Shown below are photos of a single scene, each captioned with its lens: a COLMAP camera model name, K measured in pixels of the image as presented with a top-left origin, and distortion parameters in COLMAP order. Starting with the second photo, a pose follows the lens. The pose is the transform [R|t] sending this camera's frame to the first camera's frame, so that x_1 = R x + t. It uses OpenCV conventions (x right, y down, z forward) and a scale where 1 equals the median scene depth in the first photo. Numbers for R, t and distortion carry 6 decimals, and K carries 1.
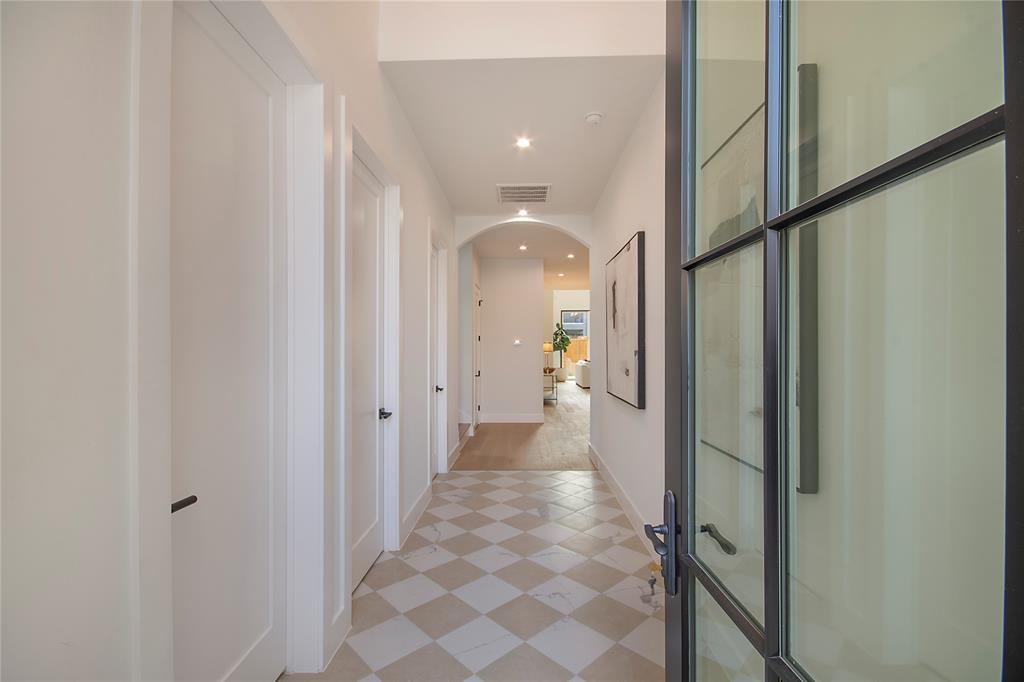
lens RADIAL K [[449.2, 0, 511.7], [0, 449.2, 345.8], [0, 0, 1]] dist [0.006655, -0.011123]
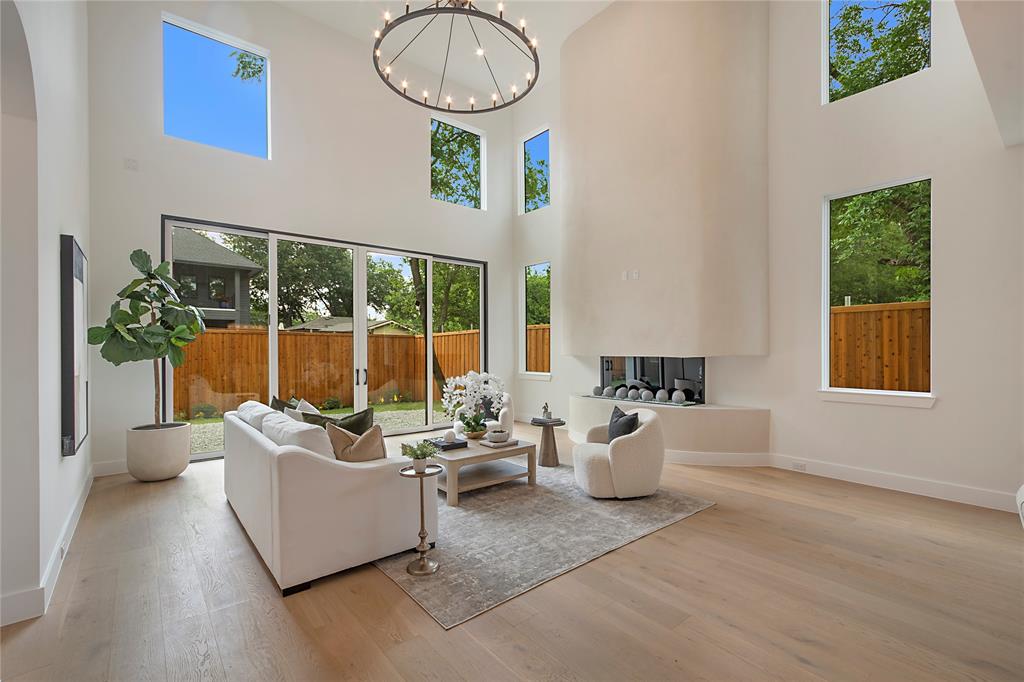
lens RADIAL K [[454.2, 0, 509.1], [0, 454.2, 347.8], [0, 0, 1]] dist [0.001140, 0.018518]
pose [[0.760145, 0.000037, 0.649753, 0.092495], [-0.000193, 1.000000, 0.000170, 0.003422], [-0.649753, -0.000255, 0.760145, 0.670470]]
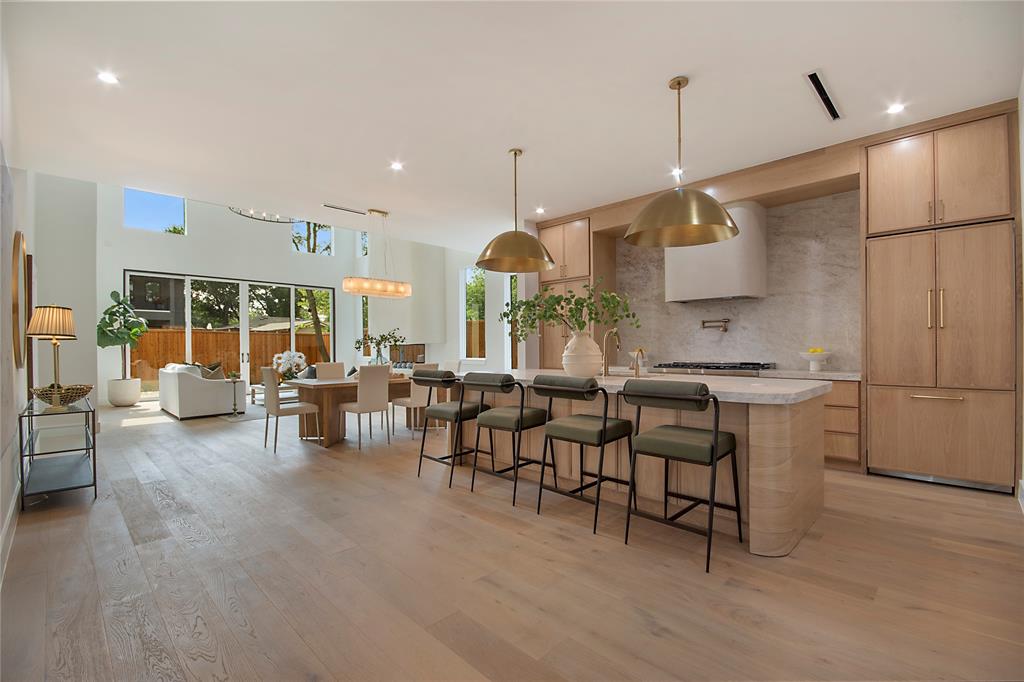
lens RADIAL K [[450.3, 0, 514.6], [0, 450.3, 349.0], [0, 0, 1]] dist [0.001395, -0.006791]
pose [[0.685293, -0.006024, 0.728243, 0.042799], [0.002632, 0.999980, 0.005795, 0.012505], [-0.728263, -0.002054, 0.685295, 0.327163]]
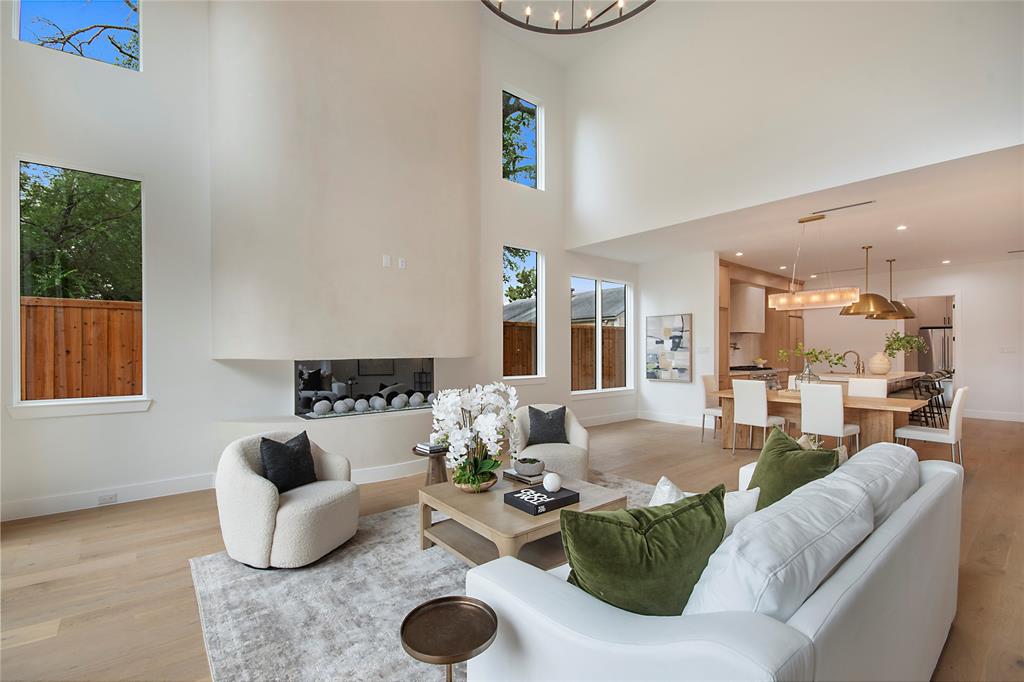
lens RADIAL K [[449.2, 0, 511.7], [0, 449.2, 345.8], [0, 0, 1]] dist [0.006655, -0.011123]
pose [[-0.652691, 0.005016, 0.757608, 0.115356], [-0.003221, 0.999951, -0.009395, 0.004349], [-0.757617, -0.008573, -0.652643, 0.996082]]
